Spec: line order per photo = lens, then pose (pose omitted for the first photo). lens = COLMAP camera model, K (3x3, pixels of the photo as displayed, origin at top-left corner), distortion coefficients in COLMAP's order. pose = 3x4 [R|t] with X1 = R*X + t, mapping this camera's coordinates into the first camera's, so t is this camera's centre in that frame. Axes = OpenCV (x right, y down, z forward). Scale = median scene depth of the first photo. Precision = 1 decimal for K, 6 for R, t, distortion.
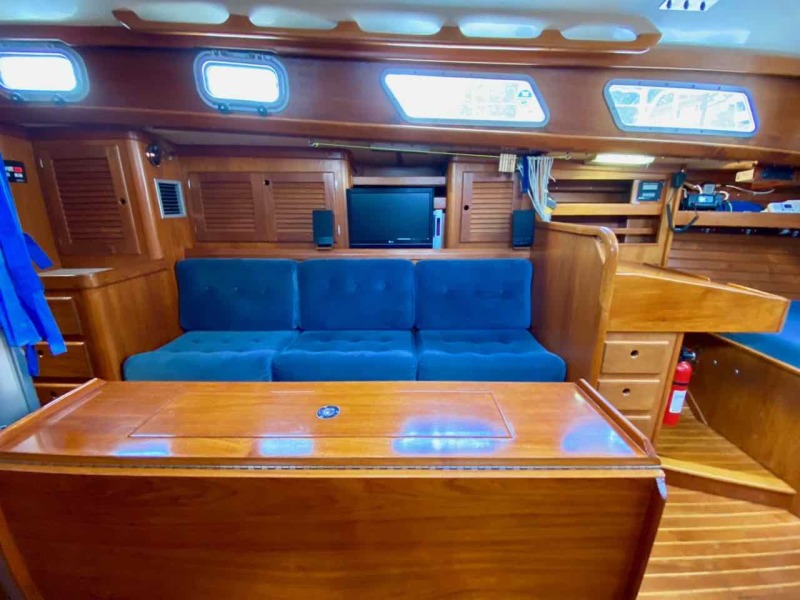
lens RADIAL K [[323.5, 0, 401.1], [0, 323.5, 300.0], [0, 0, 1]] dist [0.017293, -0.018303]
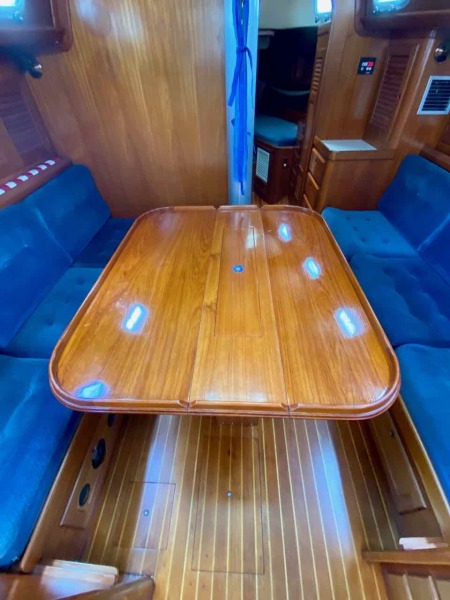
lens RADIAL K [[251.9, 0, 225.0], [0, 251.9, 300.0], [0, 0, 1]] dist [0.011083, -0.015632]
pose [[-0.033220, 0.695352, -0.717901, 0.431606], [-0.233835, 0.692954, 0.682009, -0.232592], [0.971709, 0.190527, 0.139578, 0.295703]]
